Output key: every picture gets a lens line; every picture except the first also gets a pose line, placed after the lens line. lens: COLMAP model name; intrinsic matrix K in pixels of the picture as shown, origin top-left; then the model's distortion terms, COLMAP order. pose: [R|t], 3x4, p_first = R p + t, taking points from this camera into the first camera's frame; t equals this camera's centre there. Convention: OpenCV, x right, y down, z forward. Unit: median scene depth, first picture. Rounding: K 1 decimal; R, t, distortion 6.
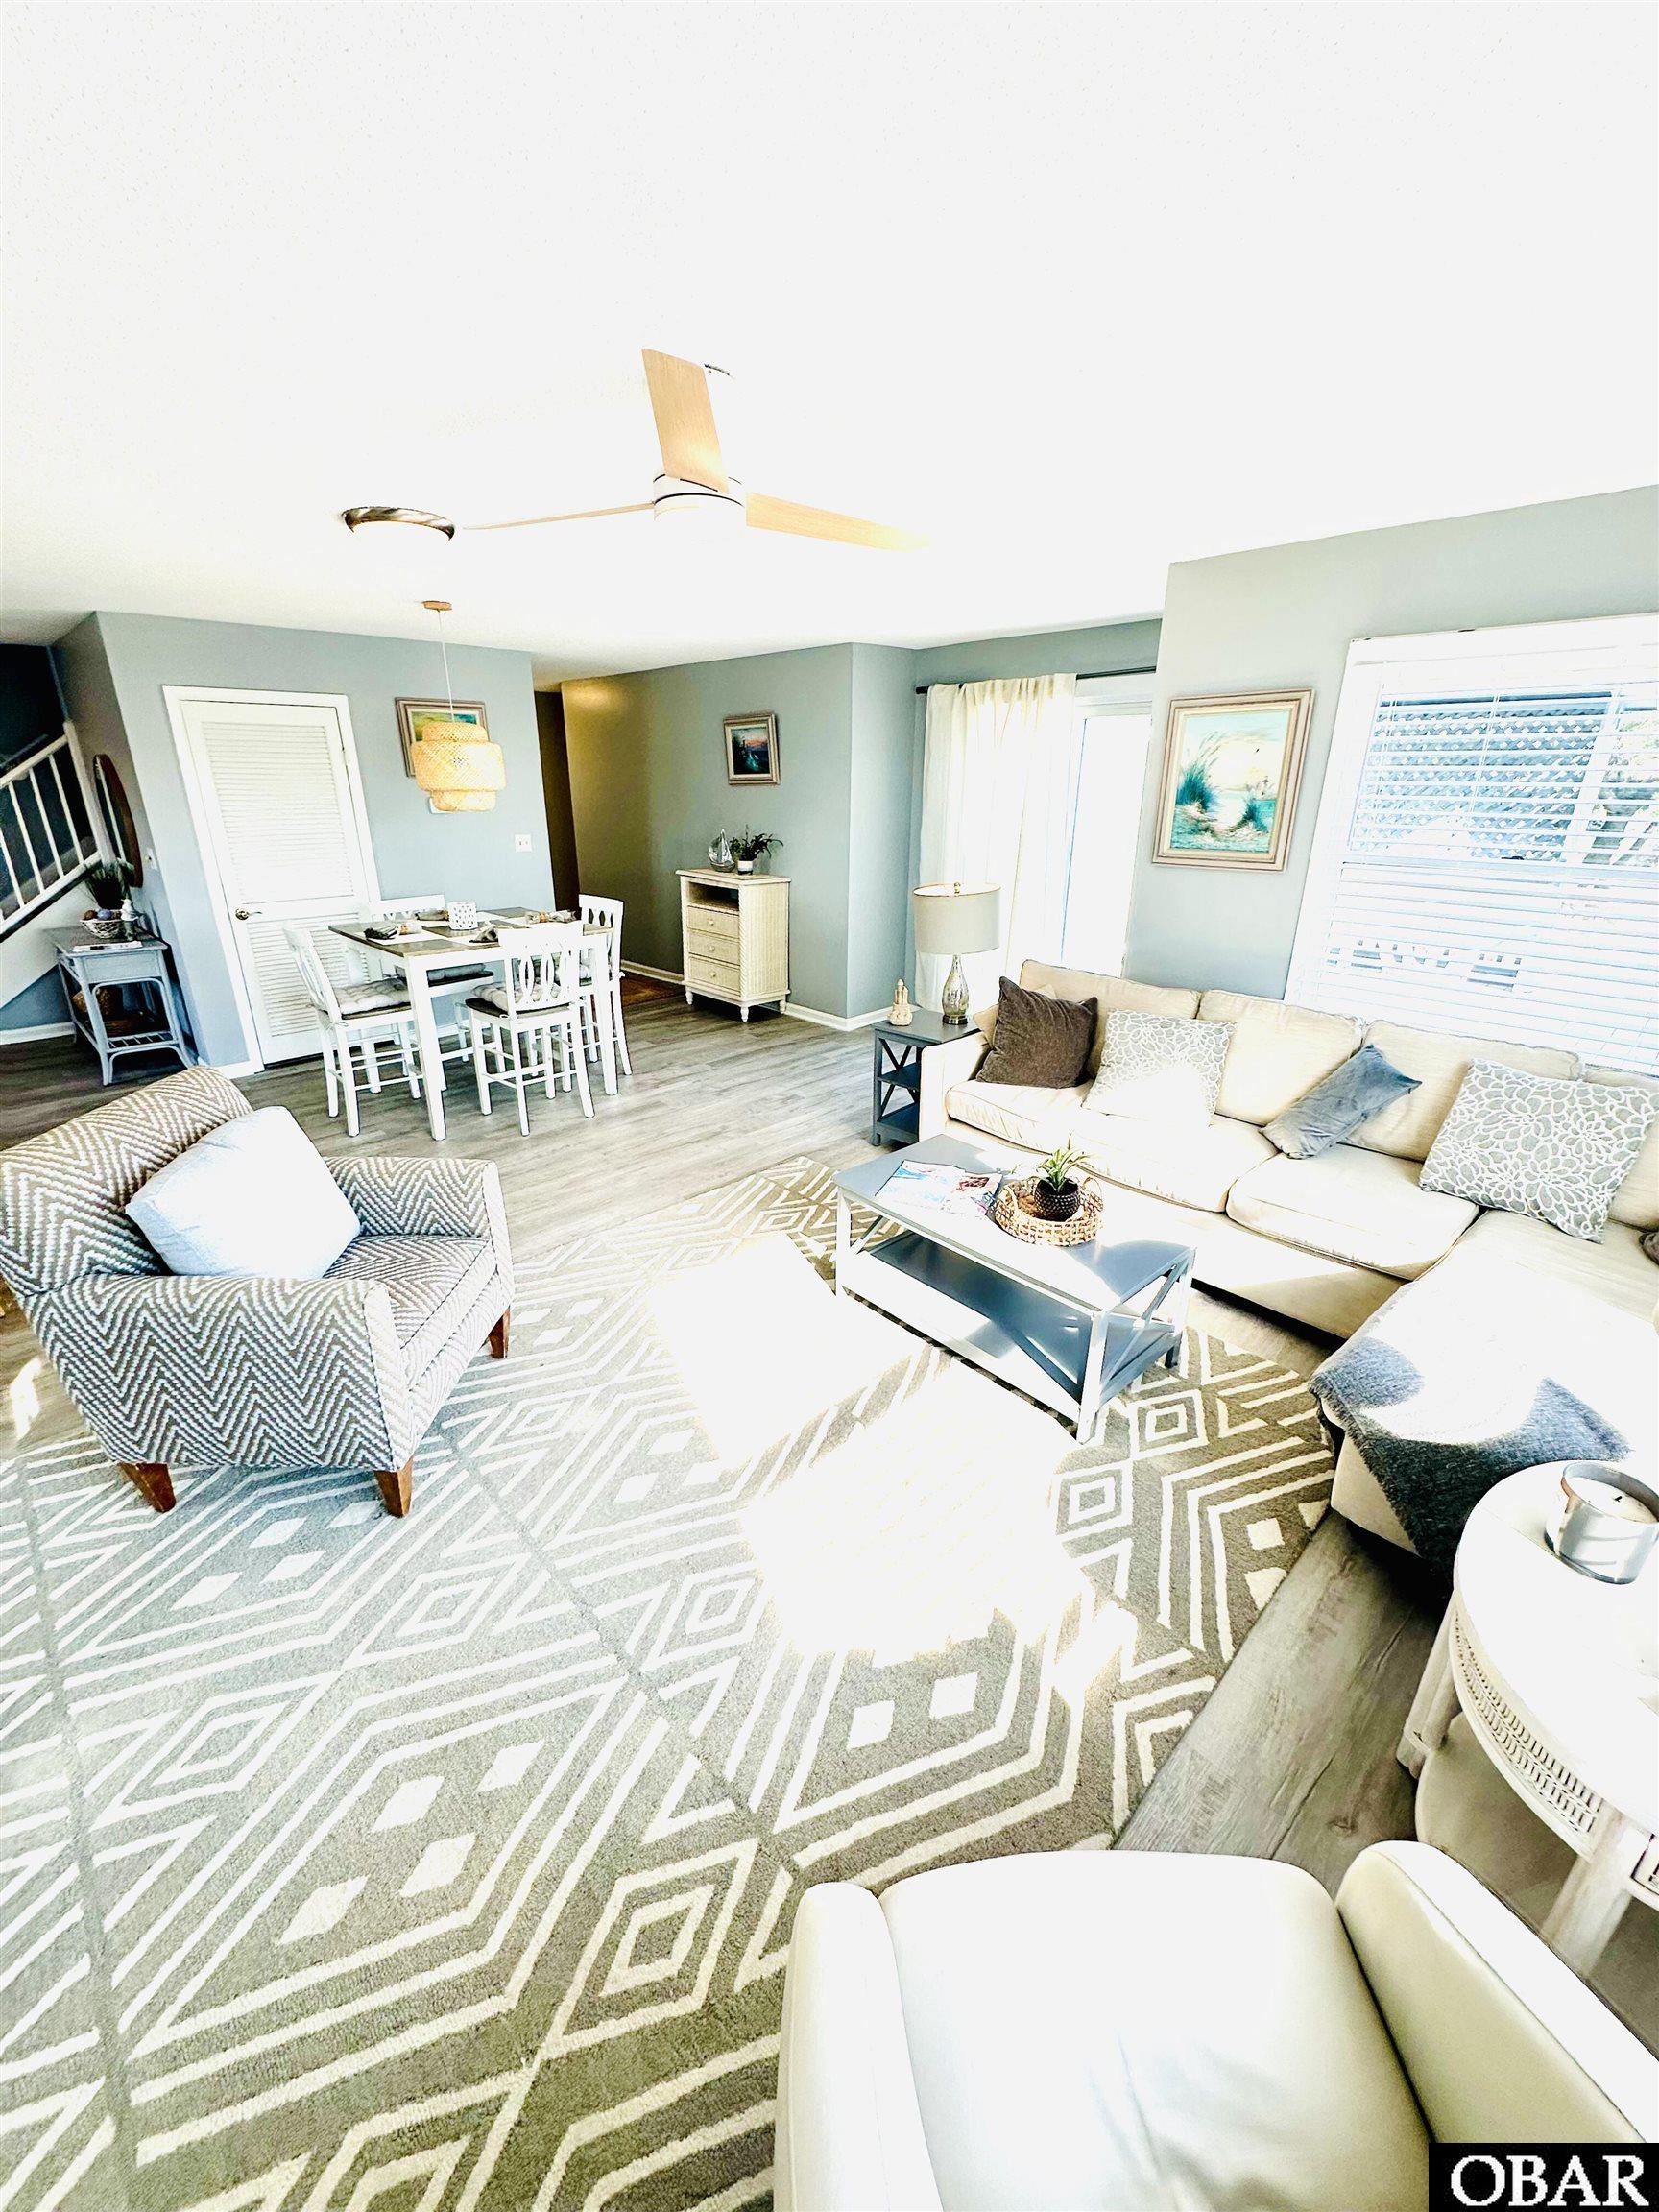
lens RADIAL K [[880.4, 0, 833.5], [0, 880.4, 1108.3], [0, 0, 1]] dist [-0.006131, 0.001036]
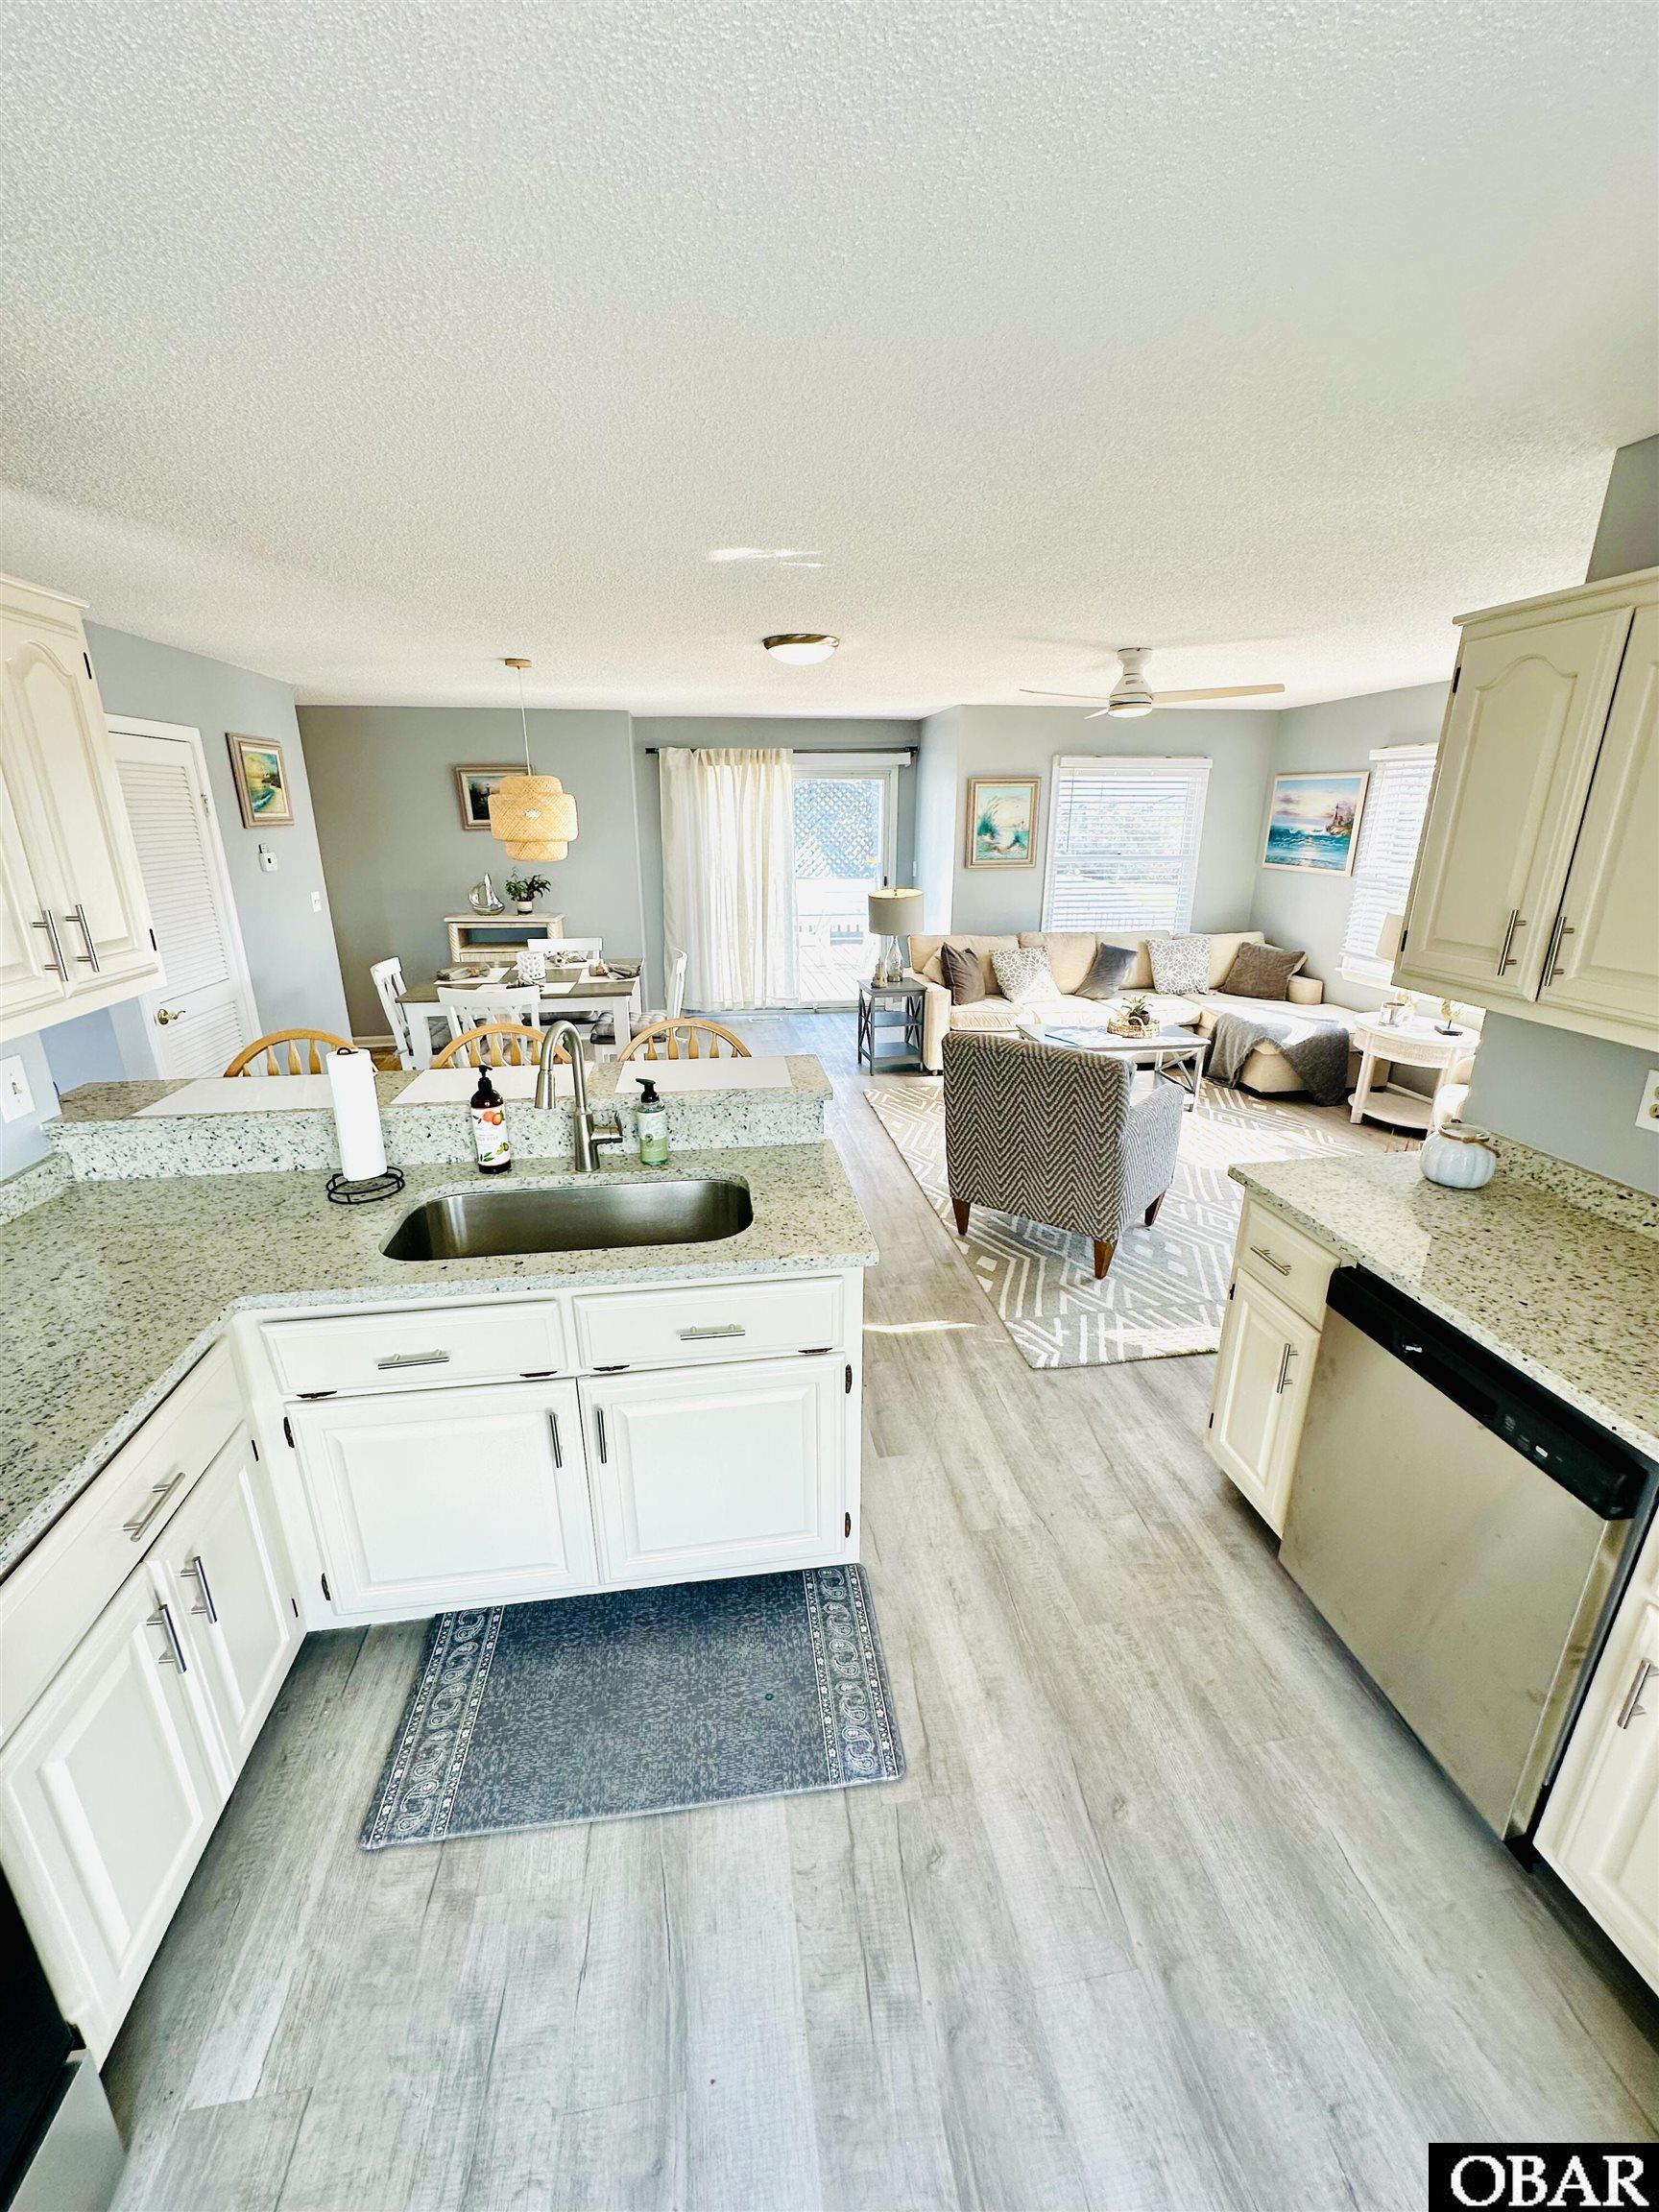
lens RADIAL K [[880.4, 0, 833.6], [0, 880.4, 1106.2], [0, 0, 1]] dist [-0.006131, 0.001036]
pose [[0.588593, -0.260549, 0.765292, -1.320952], [0.288922, 0.951917, 0.101874, -0.089482], [-0.755038, 0.161147, 0.635570, 0.174240]]
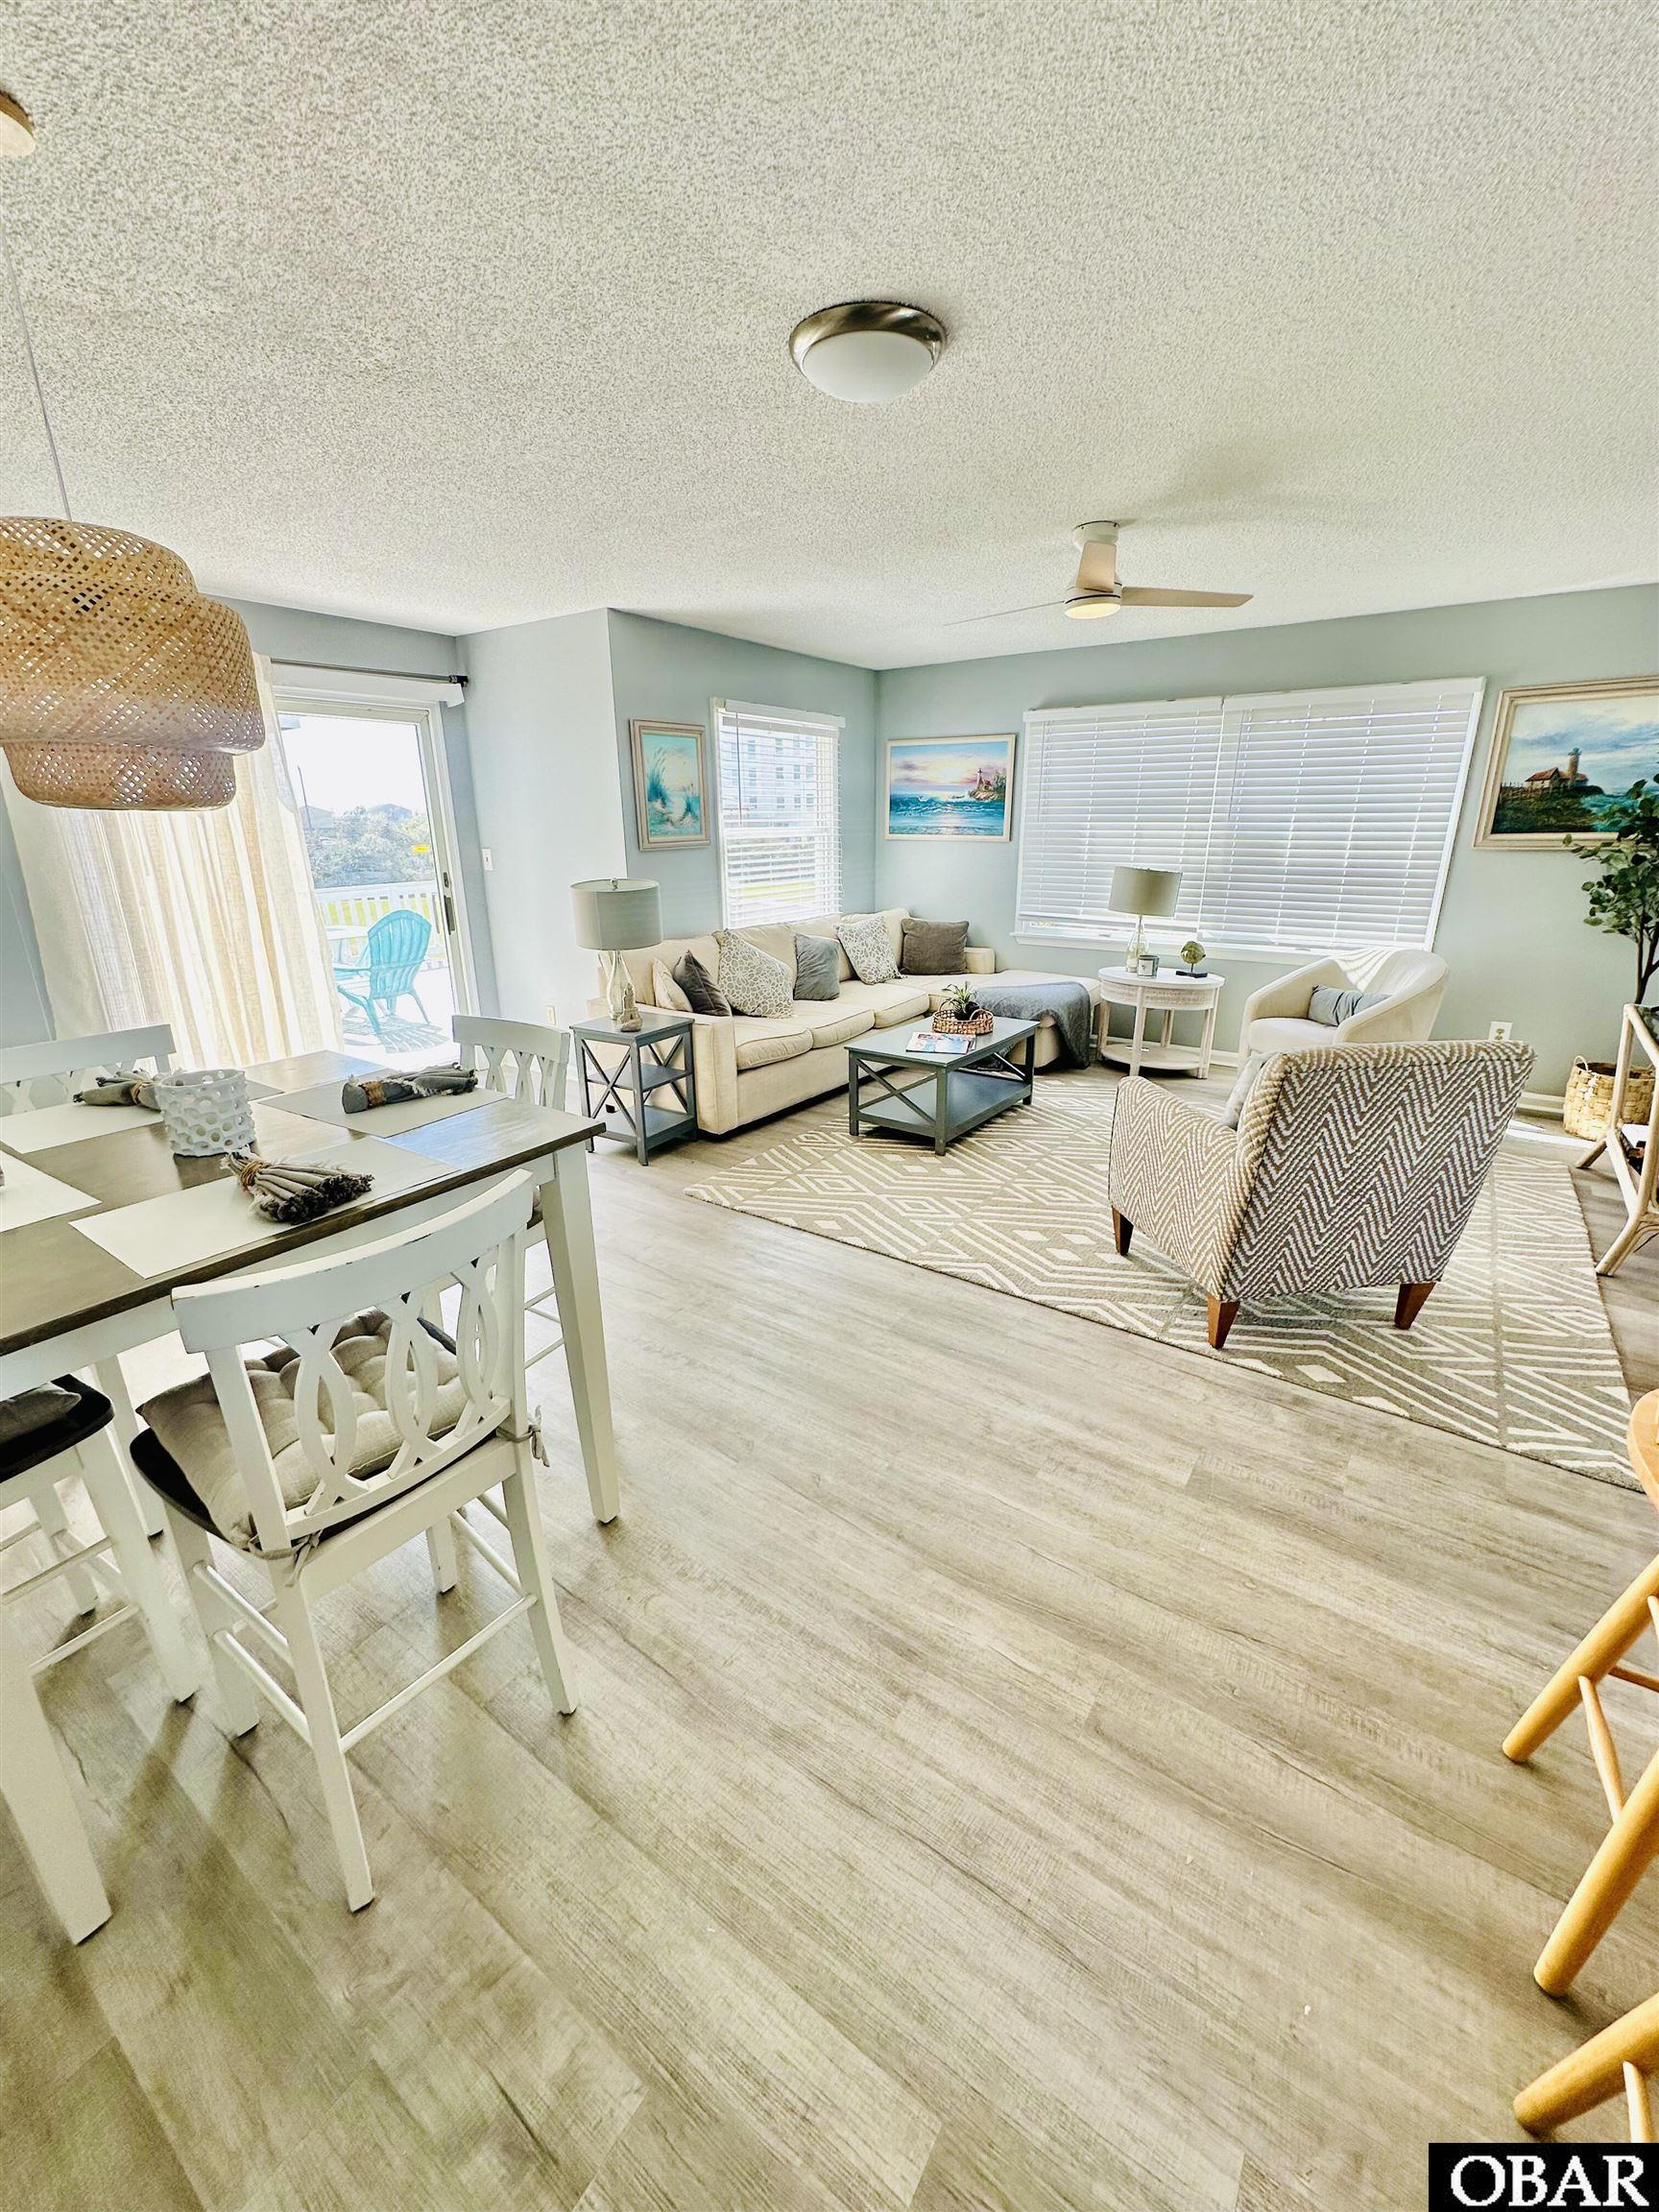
lens RADIAL K [[880.4, 0, 831.3], [0, 880.4, 1105.1], [0, 0, 1]] dist [-0.006131, 0.001036]
pose [[-0.178960, -0.308960, 0.934086, -1.007933], [0.355202, 0.865090, 0.354191, -0.327942], [-0.917499, 0.395175, -0.045073, 1.004516]]
